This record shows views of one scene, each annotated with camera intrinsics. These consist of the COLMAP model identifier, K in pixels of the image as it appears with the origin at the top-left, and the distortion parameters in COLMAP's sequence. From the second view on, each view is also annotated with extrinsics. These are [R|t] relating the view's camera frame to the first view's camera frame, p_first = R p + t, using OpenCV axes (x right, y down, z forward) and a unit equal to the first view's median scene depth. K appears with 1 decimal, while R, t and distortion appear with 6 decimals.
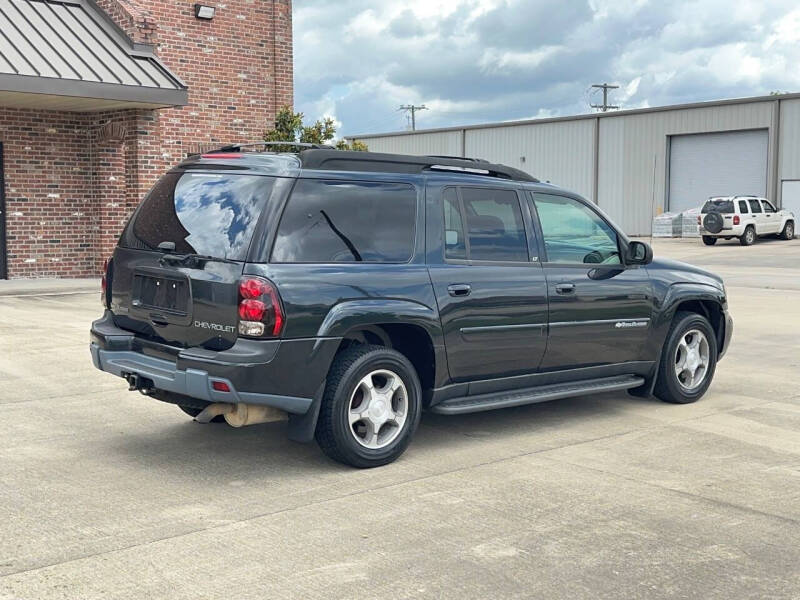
lens RADIAL K [[1079.9, 0, 395.2], [0, 1079.9, 302.0], [0, 0, 1]] dist [0.190425, -0.402754]
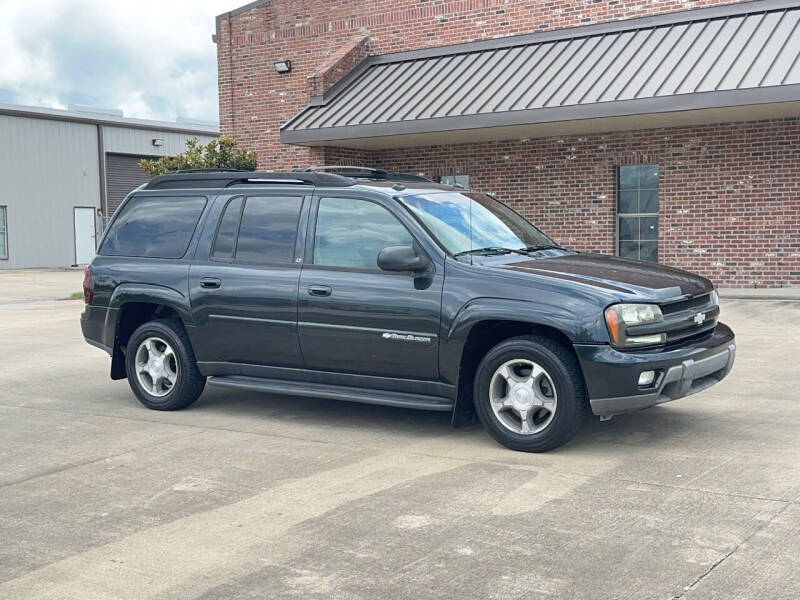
lens RADIAL K [[1079.9, 0, 395.2], [0, 1079.9, 302.0], [0, 0, 1]] dist [0.190425, -0.402754]
pose [[0.218039, 0.056837, -0.974284, 0.499366], [-0.065028, 0.996930, 0.043605, -0.021778], [0.973771, 0.053848, 0.221066, 0.362054]]
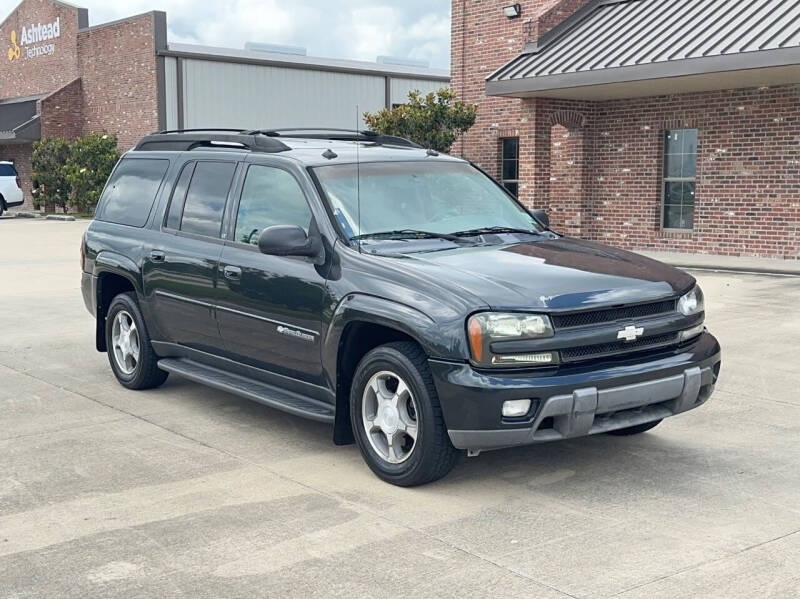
lens RADIAL K [[1094.9, 0, 400.0], [0, 1094.9, 299.5], [0, 0, 1]] dist [0.137729, -0.067501]
pose [[-0.090928, 0.101117, -0.990711, 0.446938], [-0.088523, 0.990073, 0.109177, -0.043197], [0.991915, 0.097628, -0.081074, 0.519395]]
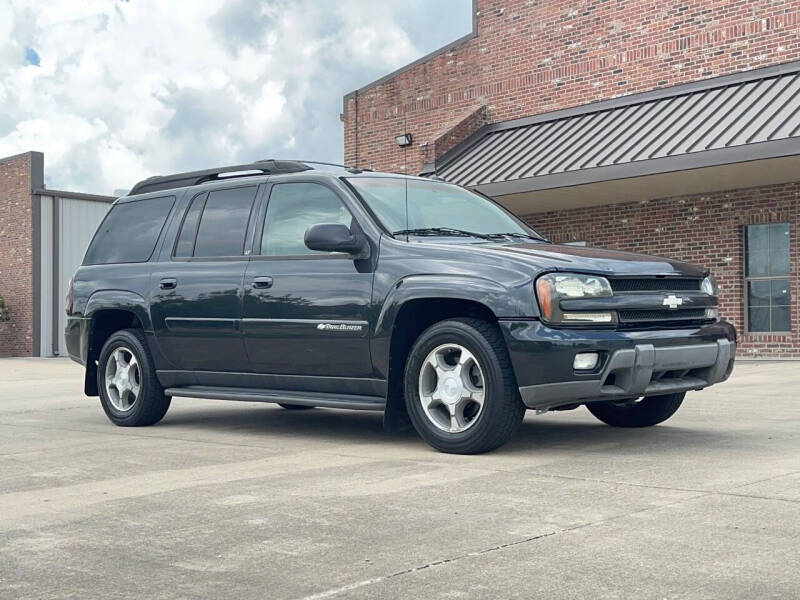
lens RADIAL K [[1079.9, 0, 395.2], [0, 1079.9, 302.0], [0, 0, 1]] dist [0.190425, -0.402754]
pose [[0.043949, -0.041631, -0.998166, 0.463643], [-0.075126, 0.996165, -0.044855, 0.015850], [0.996205, 0.076960, 0.040653, 0.461360]]
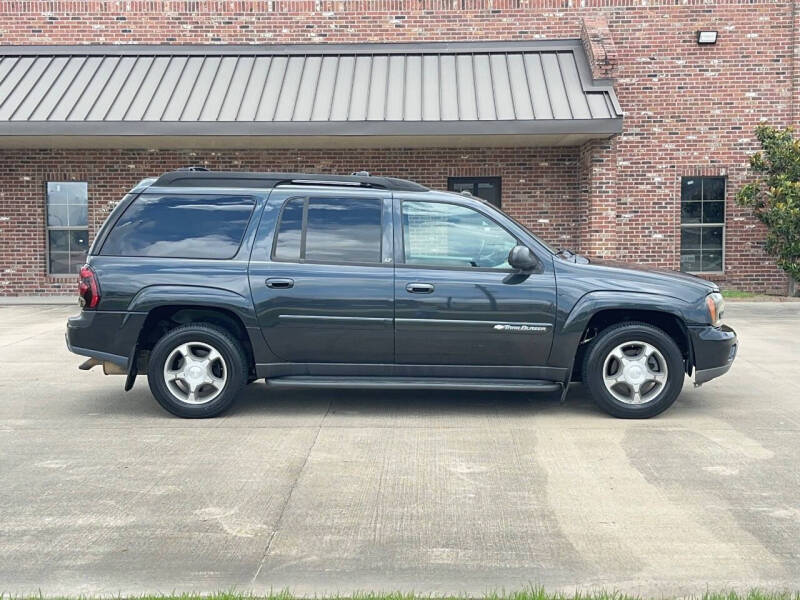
lens RADIAL K [[1079.9, 0, 395.2], [0, 1079.9, 302.0], [0, 0, 1]] dist [0.190425, -0.402754]
pose [[0.720390, 0.032445, -0.692810, 0.381300], [-0.052860, 0.998568, -0.008201, 0.004942], [0.691552, 0.042530, 0.721074, 0.086711]]
